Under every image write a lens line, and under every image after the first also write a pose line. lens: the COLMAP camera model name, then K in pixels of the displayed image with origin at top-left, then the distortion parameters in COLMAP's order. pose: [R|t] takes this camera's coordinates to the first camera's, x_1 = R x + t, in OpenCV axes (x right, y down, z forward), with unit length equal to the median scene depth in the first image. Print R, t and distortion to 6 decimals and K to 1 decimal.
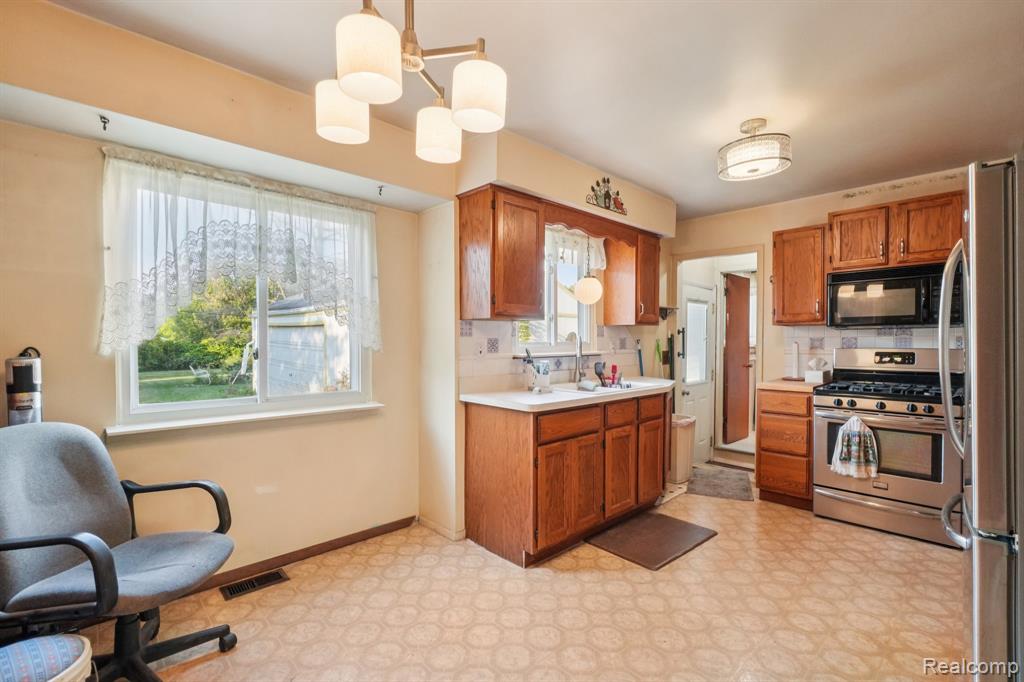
lens RADIAL K [[460.0, 0, 516.0], [0, 460.0, 345.0], [0, 0, 1]] dist [-0.000522, -0.000047]
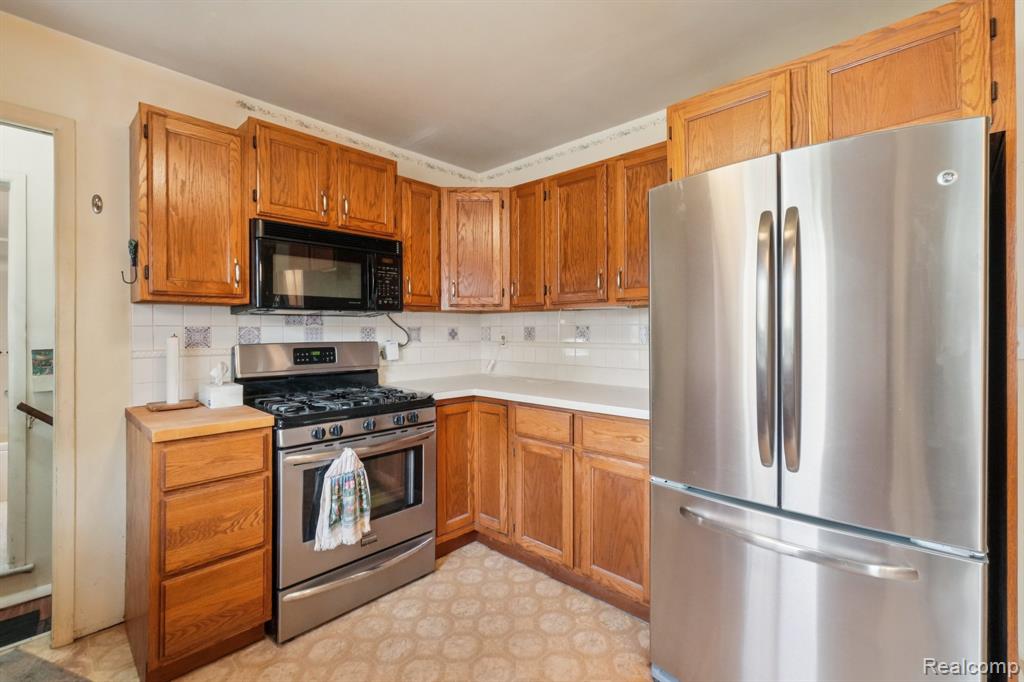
lens RADIAL K [[454.4, 0, 510.6], [0, 454.4, 332.4], [0, 0, 1]] dist [-0.000605, 0.000122]
pose [[-0.055952, 0.000194, 0.998433, 0.086355], [0.010799, 0.999942, 0.000411, -0.006290], [-0.998375, 0.010805, -0.055951, 0.783526]]
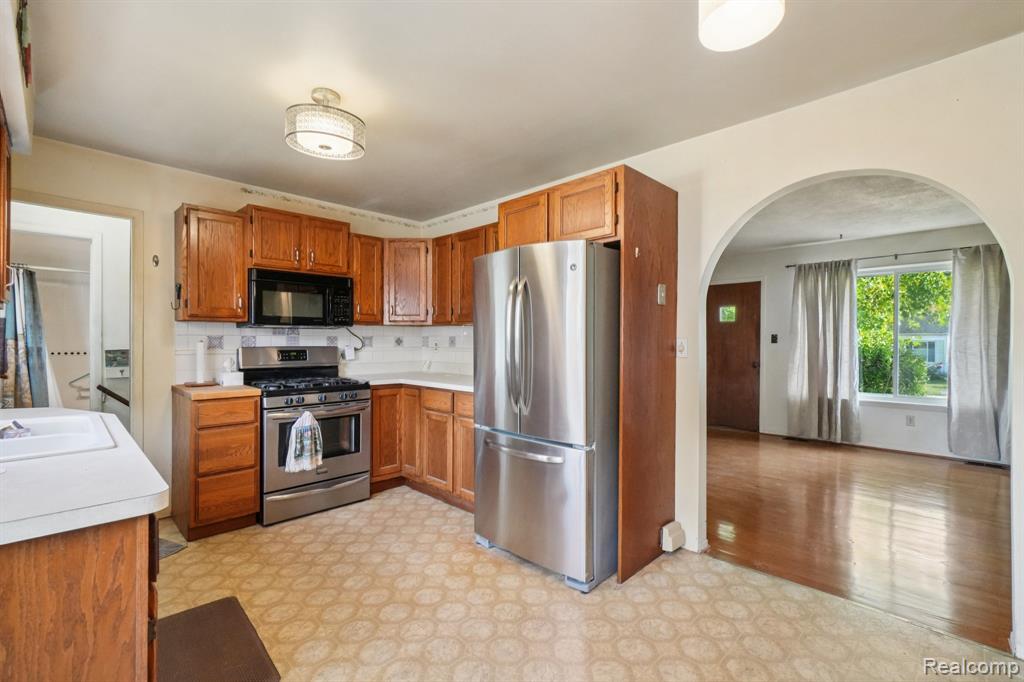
lens RADIAL K [[456.7, 0, 511.8], [0, 456.7, 342.4], [0, 0, 1]] dist [-0.001760, -0.000265]
pose [[-0.038682, -0.003544, 0.999245, -0.308240], [0.004845, 0.999981, 0.003734, -0.004449], [-0.999240, 0.004986, -0.038664, 0.558168]]
